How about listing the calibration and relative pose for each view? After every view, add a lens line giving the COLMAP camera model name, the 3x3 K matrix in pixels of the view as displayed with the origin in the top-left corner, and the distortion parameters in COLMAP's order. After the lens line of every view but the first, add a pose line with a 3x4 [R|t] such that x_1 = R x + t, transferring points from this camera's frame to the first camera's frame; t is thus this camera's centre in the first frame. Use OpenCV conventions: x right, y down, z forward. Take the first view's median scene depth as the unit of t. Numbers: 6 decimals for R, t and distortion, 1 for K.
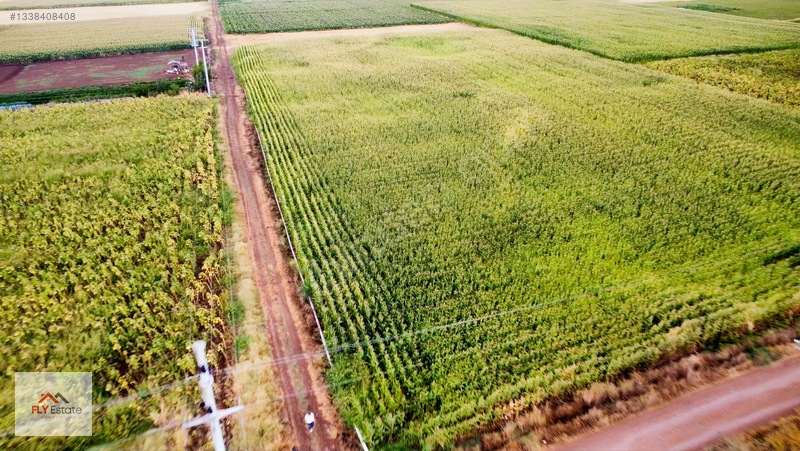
lens RADIAL K [[581.8, 0, 399.8], [0, 581.8, 224.4], [0, 0, 1]] dist [-0.021346, -0.017133]
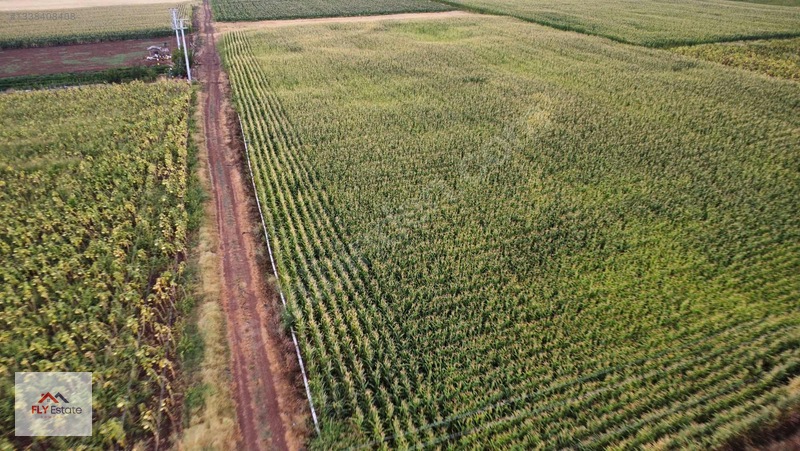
lens RADIAL K [[581.8, 0, 401.0], [0, 581.8, 225.5], [0, 0, 1]] dist [-0.021346, -0.017133]
pose [[0.999984, -0.001246, 0.005519, -0.012956], [0.001214, 0.999982, 0.005792, -0.009723], [-0.005526, -0.005785, 0.999968, 0.188771]]
